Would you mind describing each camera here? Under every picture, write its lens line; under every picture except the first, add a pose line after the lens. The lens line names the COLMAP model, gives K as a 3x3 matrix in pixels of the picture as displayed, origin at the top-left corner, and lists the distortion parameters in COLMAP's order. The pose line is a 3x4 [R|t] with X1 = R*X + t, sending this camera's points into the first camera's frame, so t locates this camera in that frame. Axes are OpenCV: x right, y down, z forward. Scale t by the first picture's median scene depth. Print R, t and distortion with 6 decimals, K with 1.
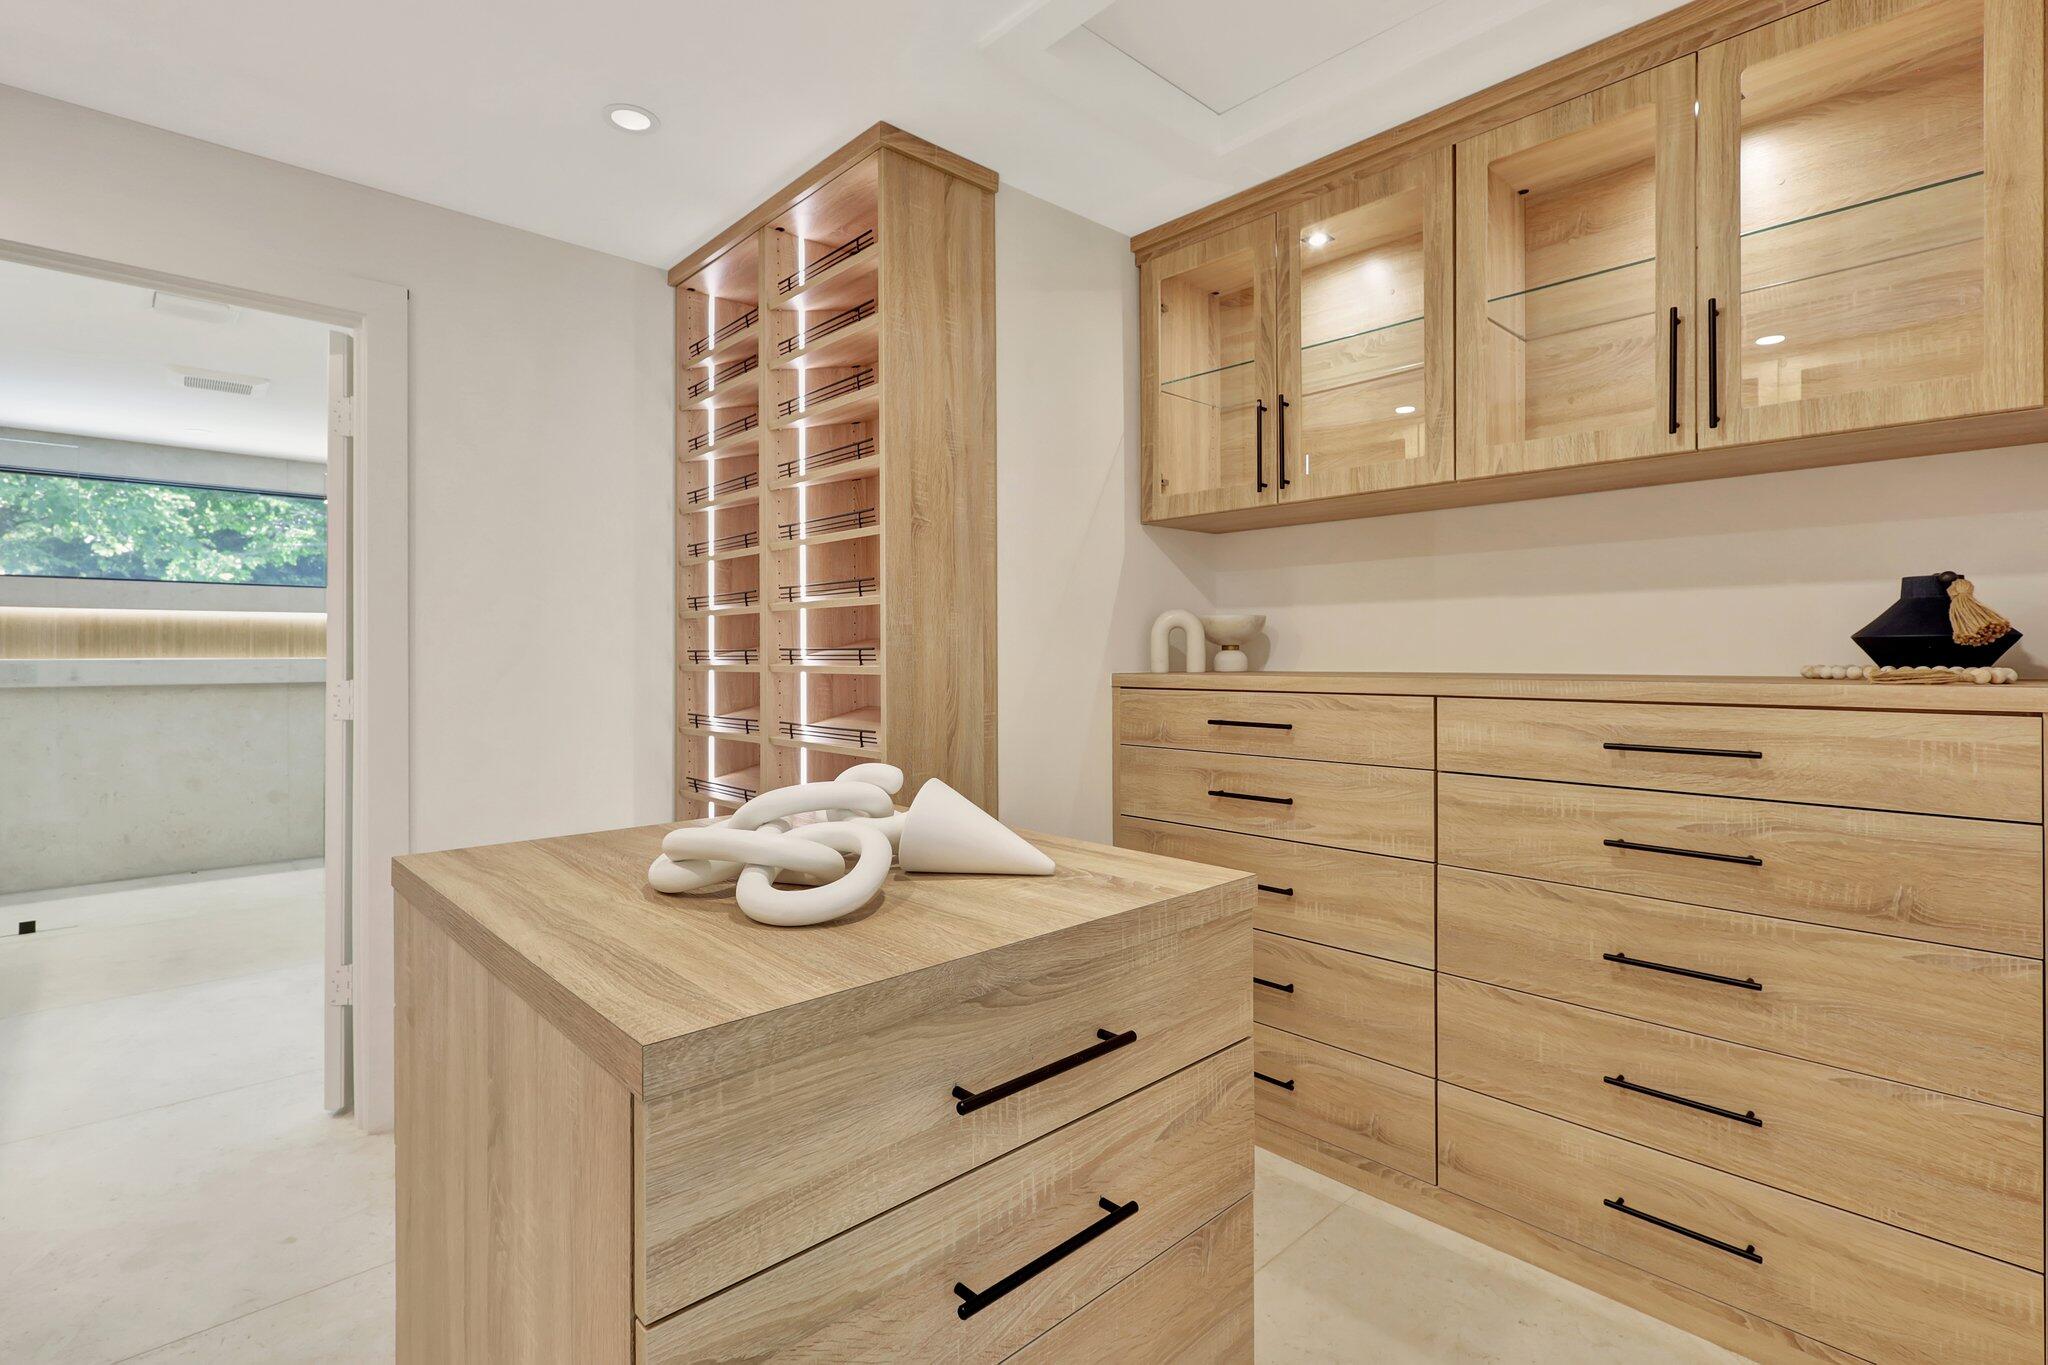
lens RADIAL K [[946.9, 0, 1022.1], [0, 946.9, 653.2], [0, 0, 1]] dist [-0.005226, 0.002284]
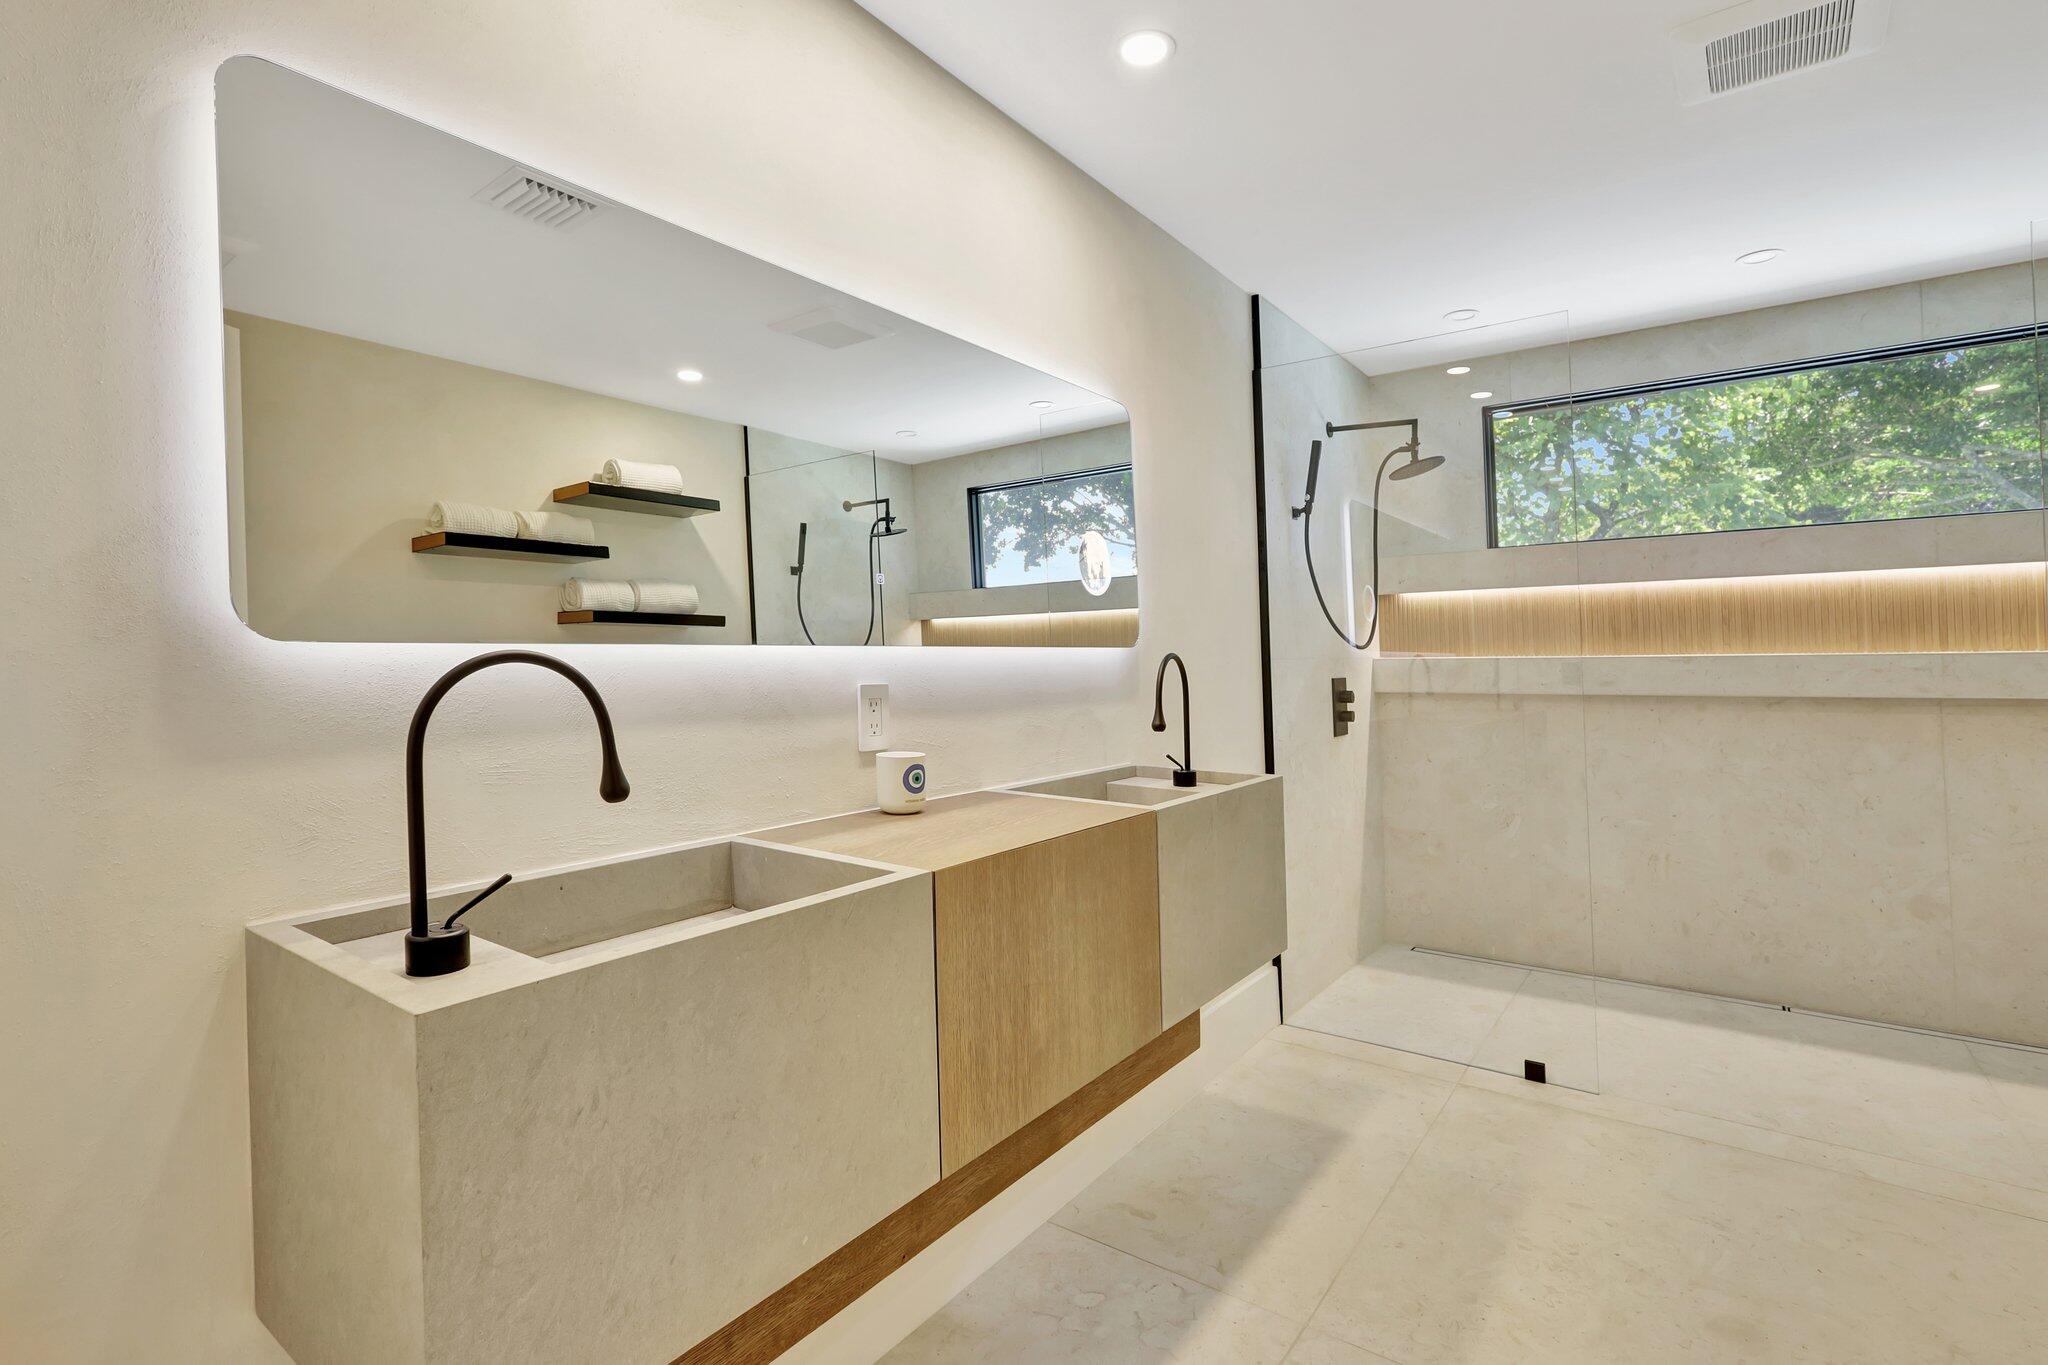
lens RADIAL K [[946.9, 0, 1044.2], [0, 946.9, 623.2], [0, 0, 1]] dist [-0.005226, 0.002284]
pose [[0.178467, -0.039184, -0.983165, -0.308146], [0.012520, 0.999216, -0.037551, 0.002876], [0.983866, -0.005608, 0.178818, 0.367432]]
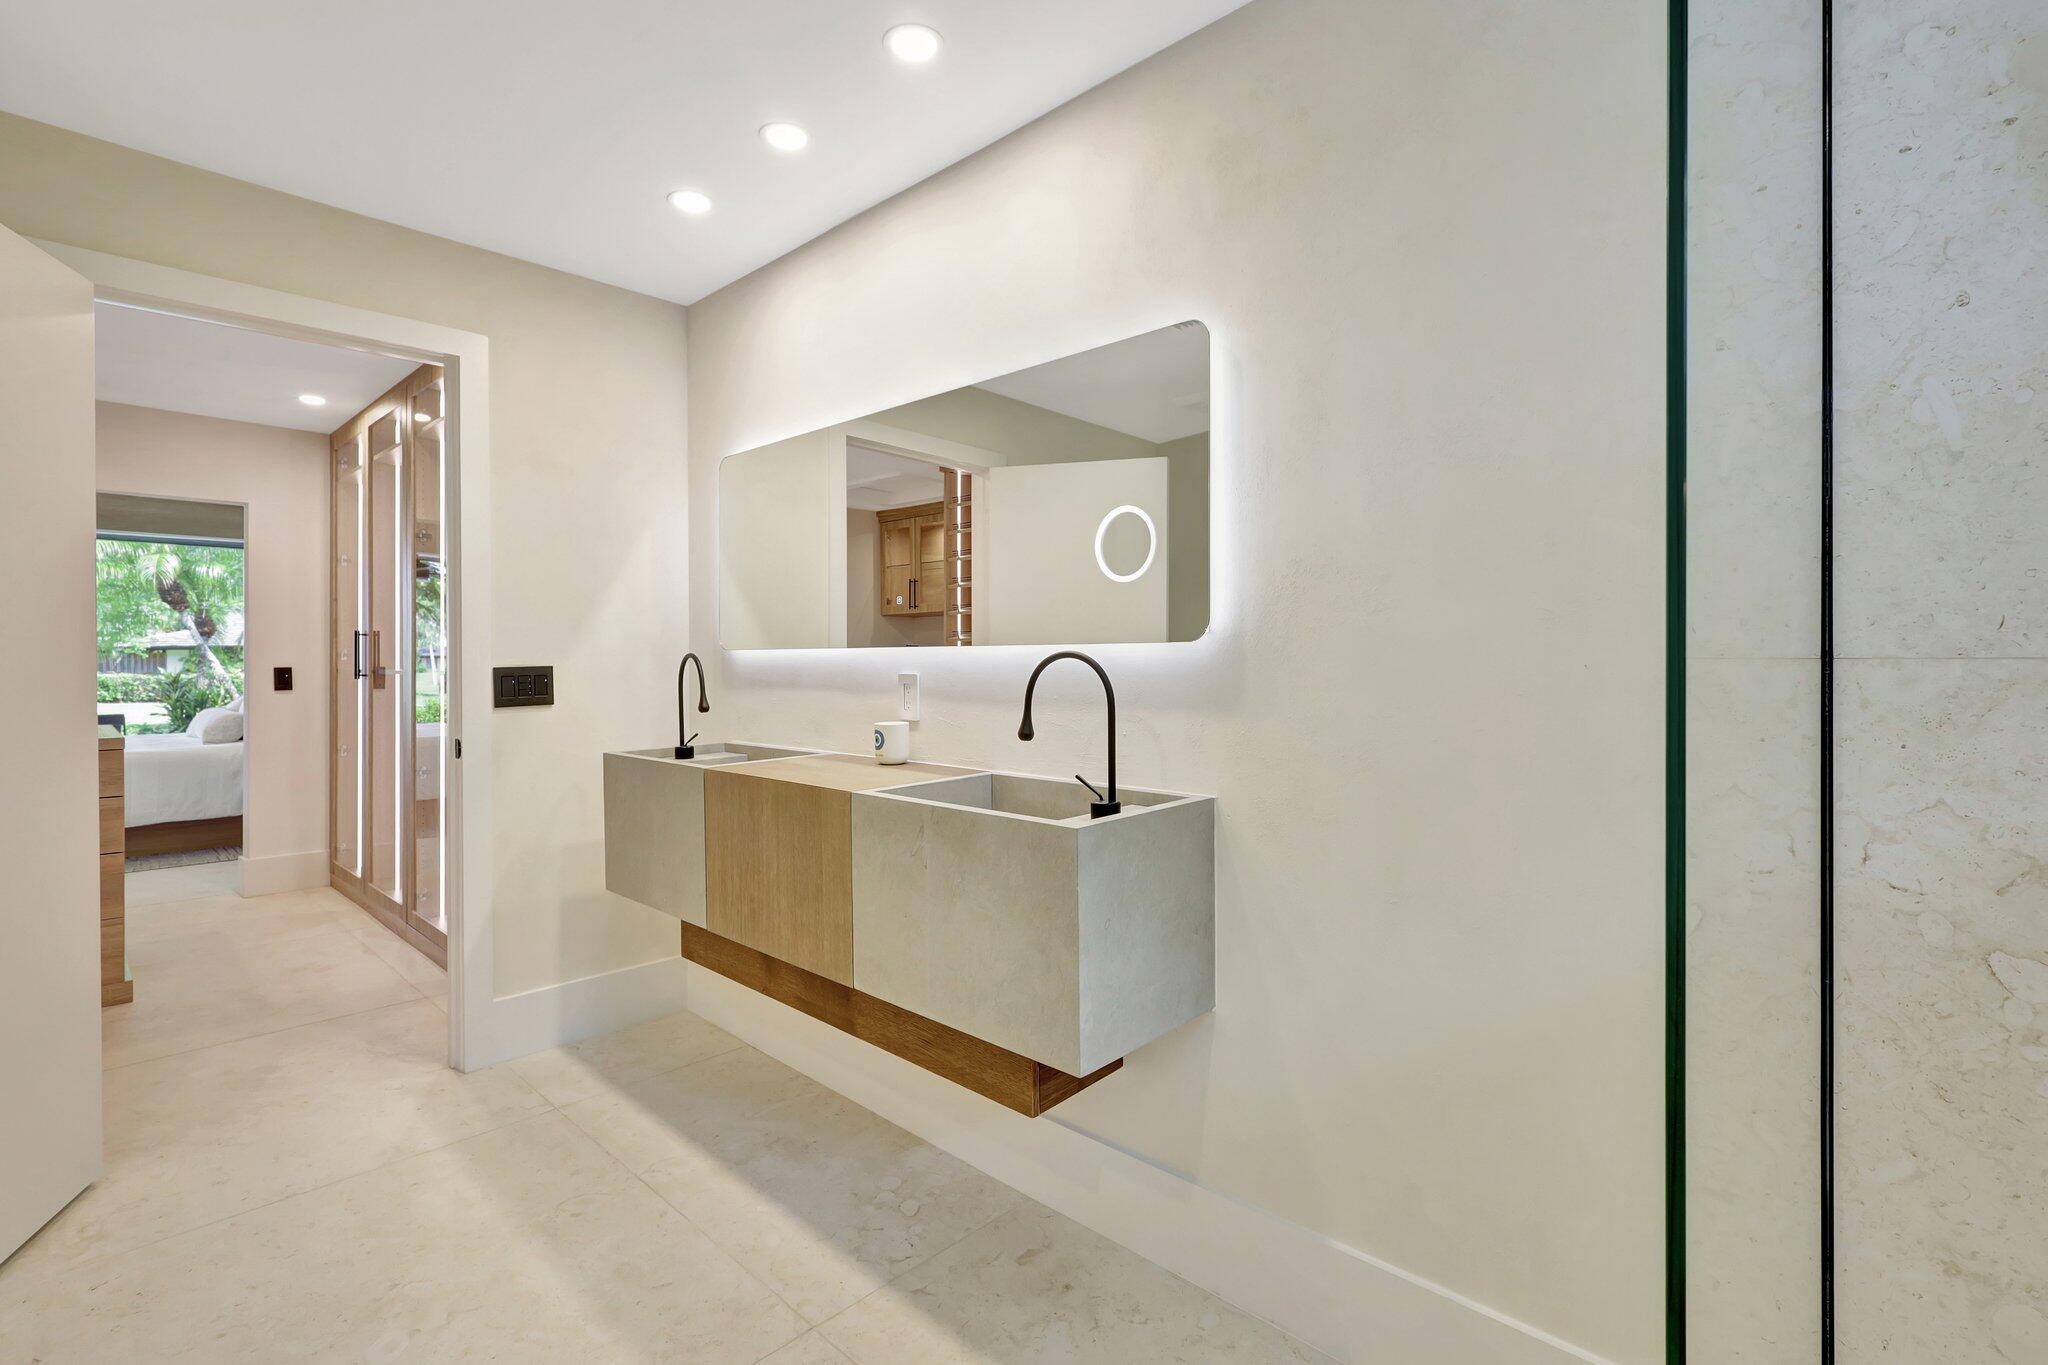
lens RADIAL K [[944.3, 0, 1025.2], [0, 944.3, 672.5], [0, 0, 1]] dist [0.003738, 0.000425]
pose [[-0.998792, -0.000101, -0.049136, -0.597000], [-0.000525, 0.999963, 0.008616, 0.005160], [0.049133, 0.008631, -0.998755, 0.735209]]
